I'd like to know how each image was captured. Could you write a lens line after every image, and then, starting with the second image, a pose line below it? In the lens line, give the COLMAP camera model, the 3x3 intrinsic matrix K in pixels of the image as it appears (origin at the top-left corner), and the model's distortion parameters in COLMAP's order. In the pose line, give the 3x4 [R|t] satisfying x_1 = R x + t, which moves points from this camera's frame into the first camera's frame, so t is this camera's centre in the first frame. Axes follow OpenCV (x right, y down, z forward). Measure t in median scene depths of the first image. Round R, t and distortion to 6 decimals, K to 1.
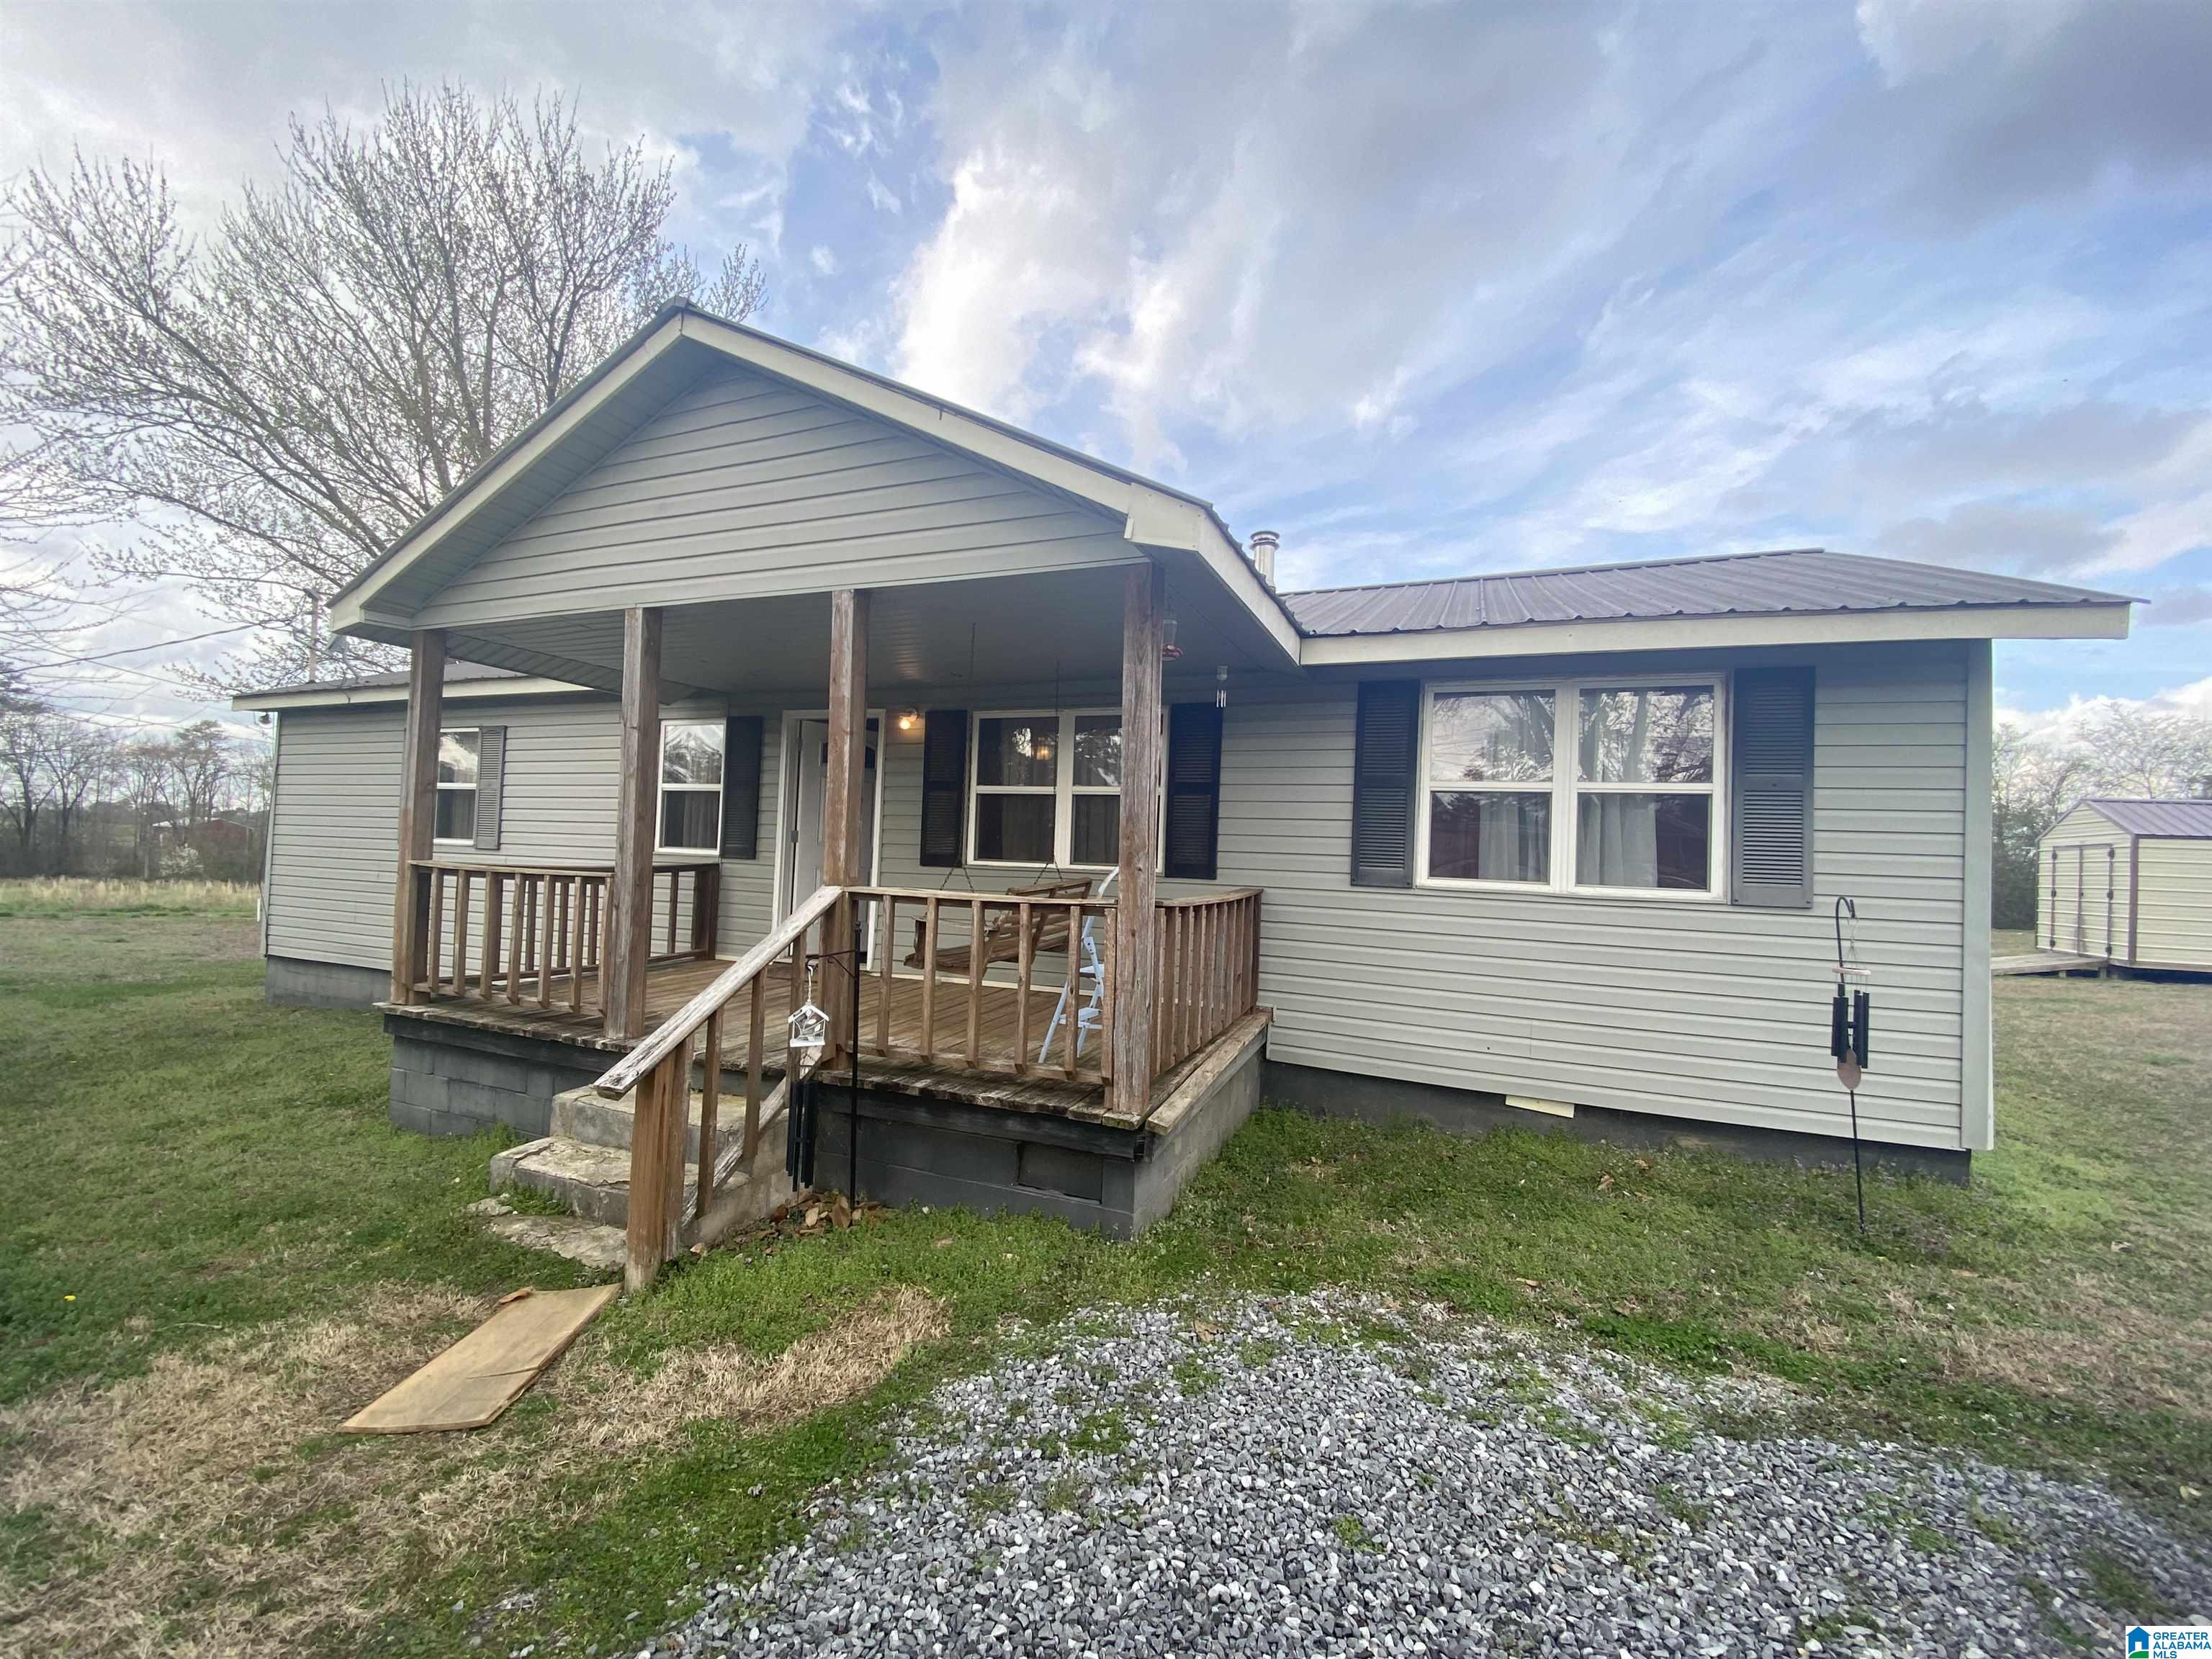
lens RADIAL K [[900.4, 0, 1106.0], [0, 900.4, 829.5], [0, 0, 1]] dist [-0.000939, -0.000384]
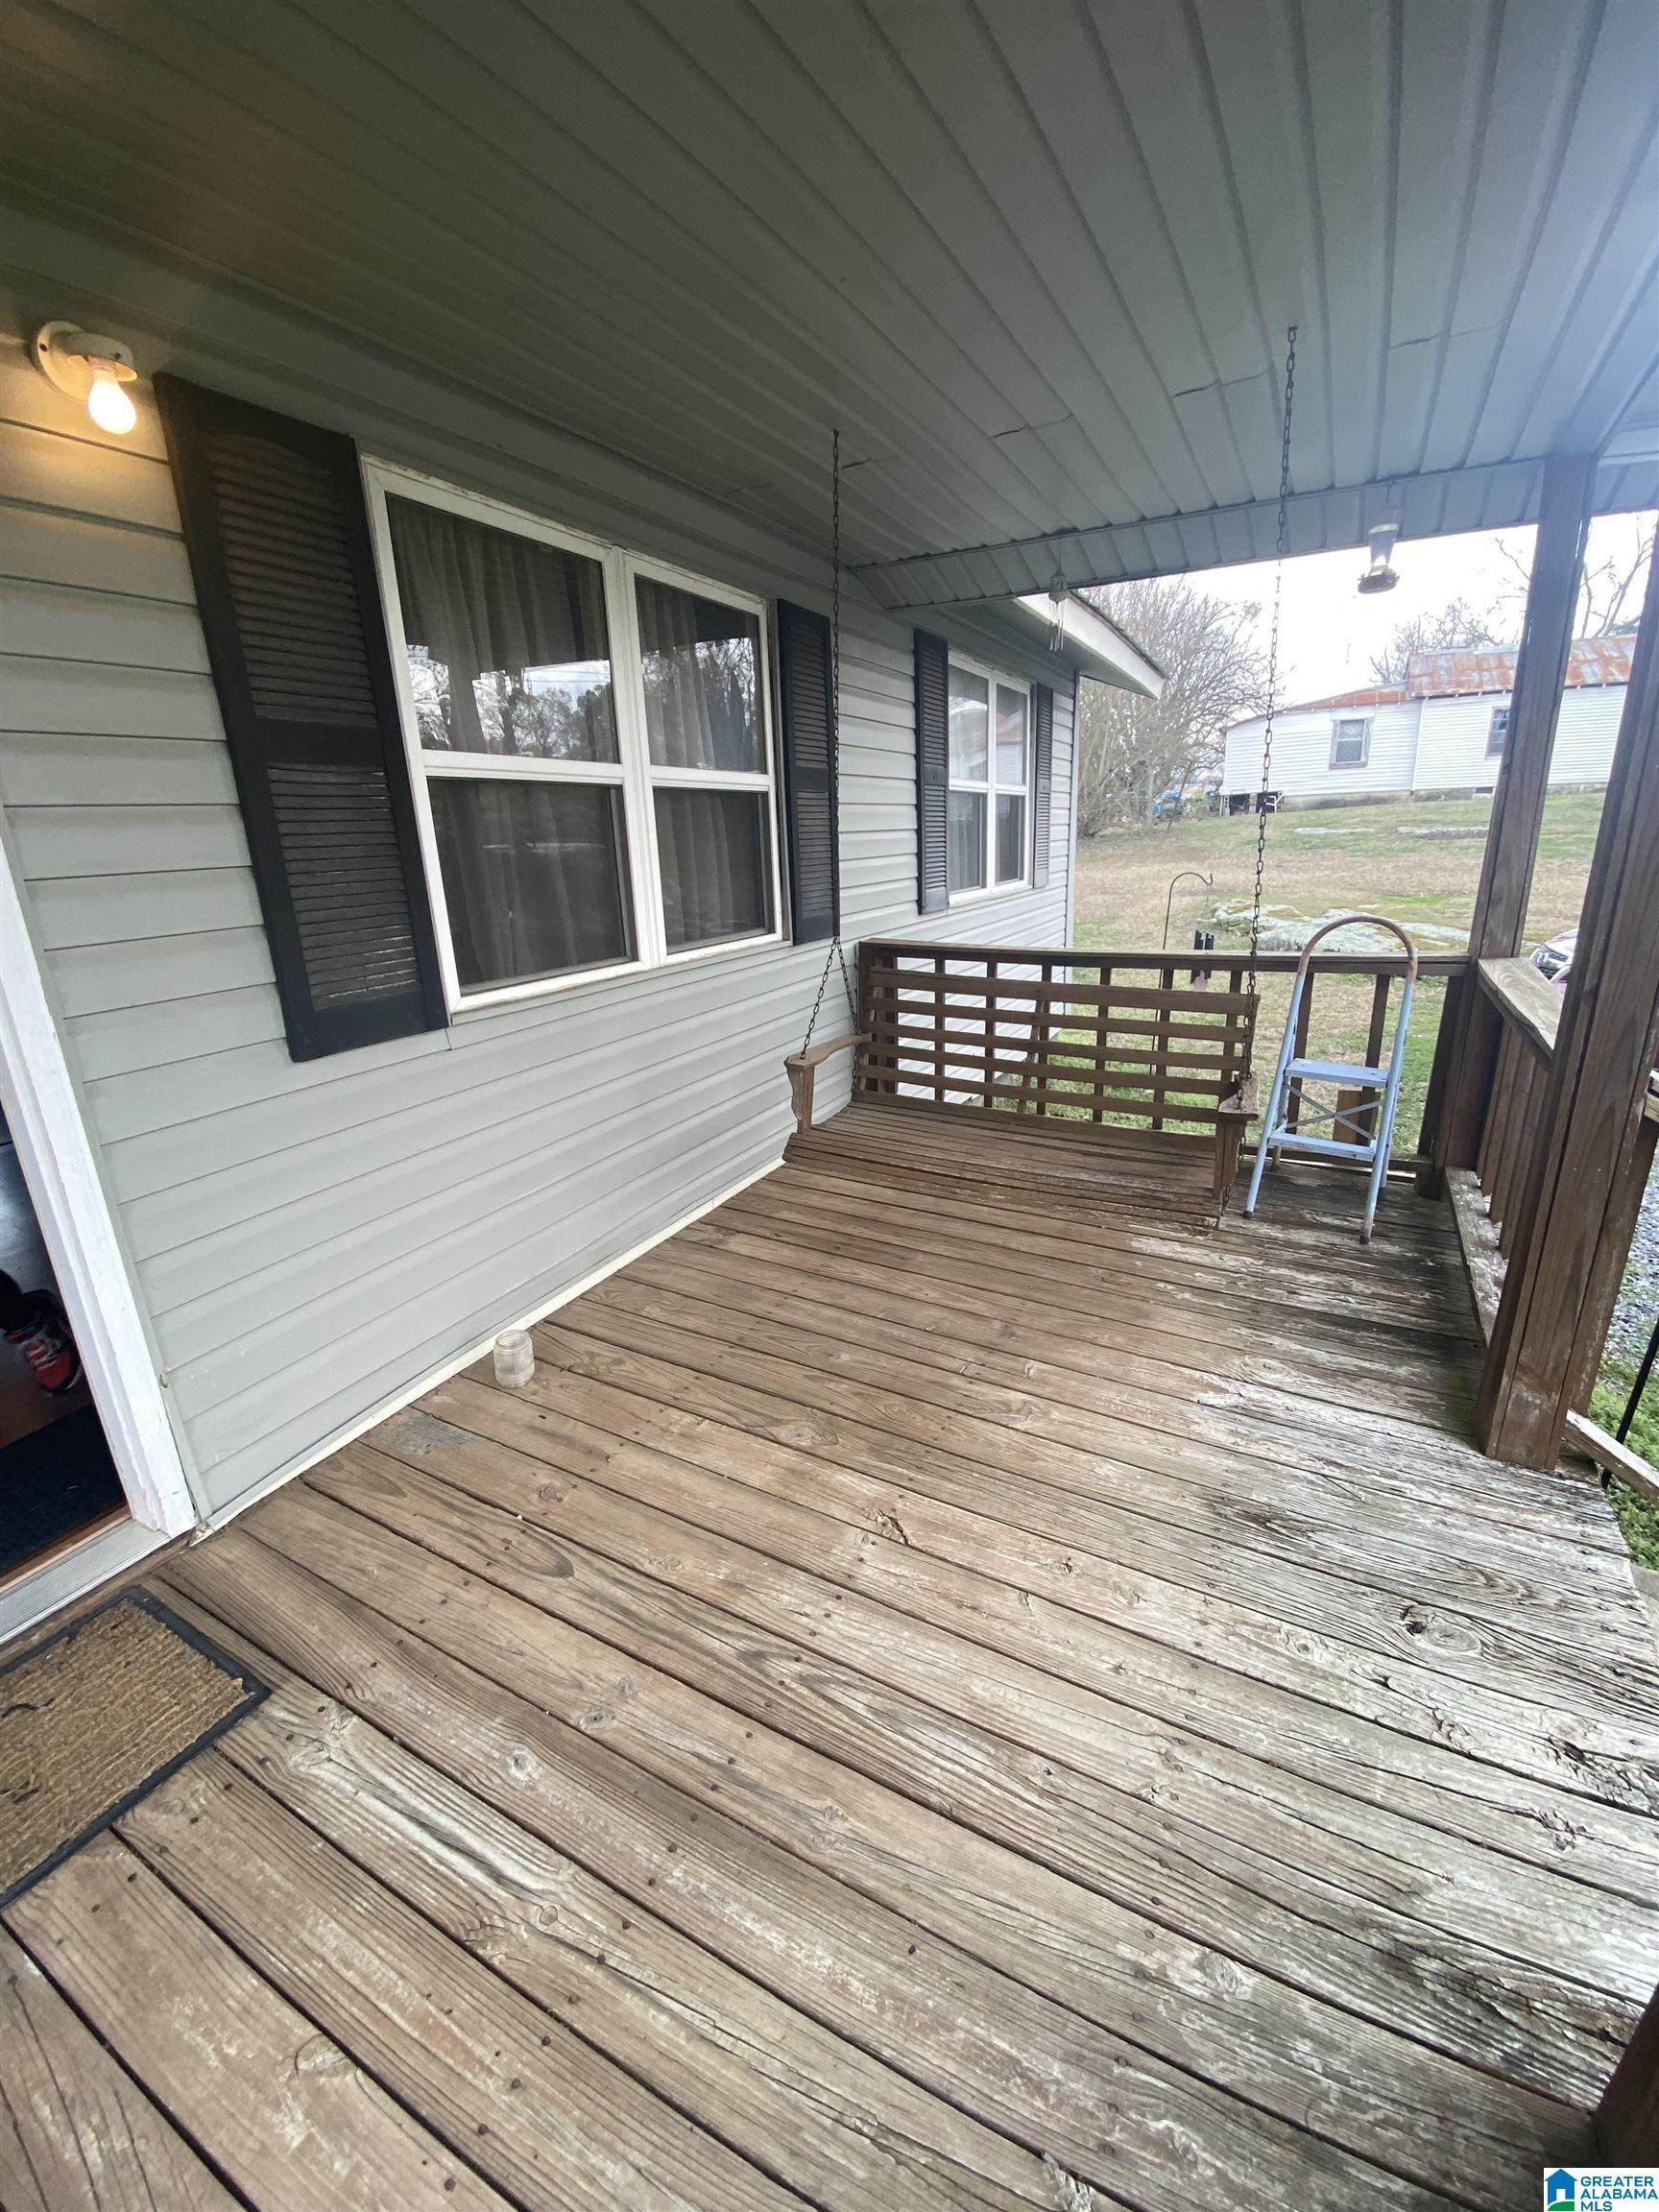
lens RADIAL K [[900.4, 0, 829.5], [0, 900.4, 1106.0], [0, 0, 1]] dist [-0.000939, -0.000384]
pose [[0.111035, -0.330598, 0.937217, -0.465532], [0.008569, 0.943332, 0.331740, -0.036502], [-0.993780, -0.028803, 0.107576, 0.857386]]
